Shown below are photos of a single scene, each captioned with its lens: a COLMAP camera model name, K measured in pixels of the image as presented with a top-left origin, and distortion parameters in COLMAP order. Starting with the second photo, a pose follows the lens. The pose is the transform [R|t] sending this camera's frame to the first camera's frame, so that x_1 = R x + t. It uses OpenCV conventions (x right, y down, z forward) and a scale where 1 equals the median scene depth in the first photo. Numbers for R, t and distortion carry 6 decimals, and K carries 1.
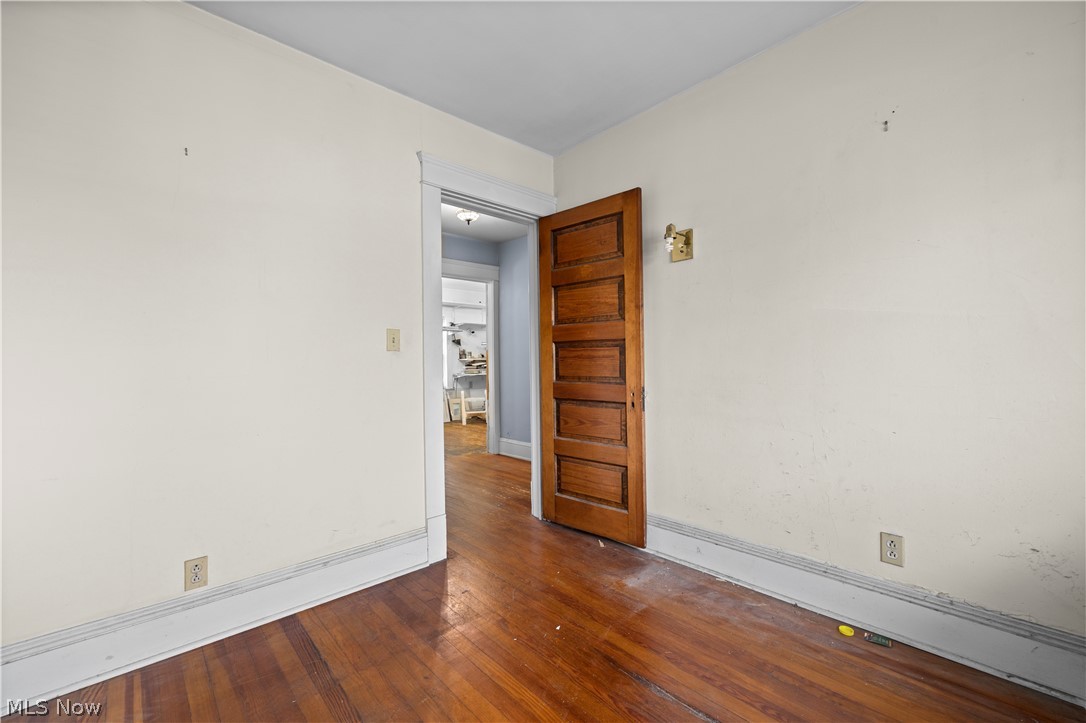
lens RADIAL K [[435.5, 0, 543.0], [0, 435.5, 364.7], [0, 0, 1]] dist [0.000040, -0.000060]
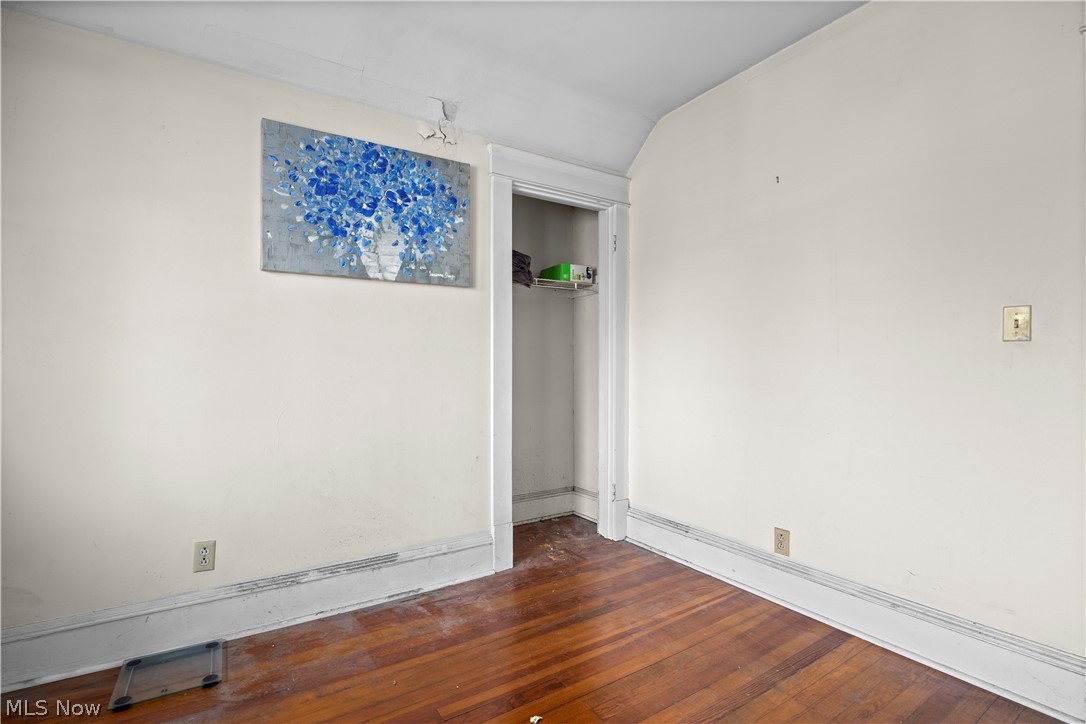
lens RADIAL K [[504.1, 0, 538.8], [0, 504.1, 360.1], [0, 0, 1]] dist [-0.022202, 0.000895]
pose [[-0.176500, 0.002923, -0.984296, 0.622023], [0.006914, 0.999975, 0.001730, -0.014616], [0.984276, -0.006500, -0.176516, 0.584713]]
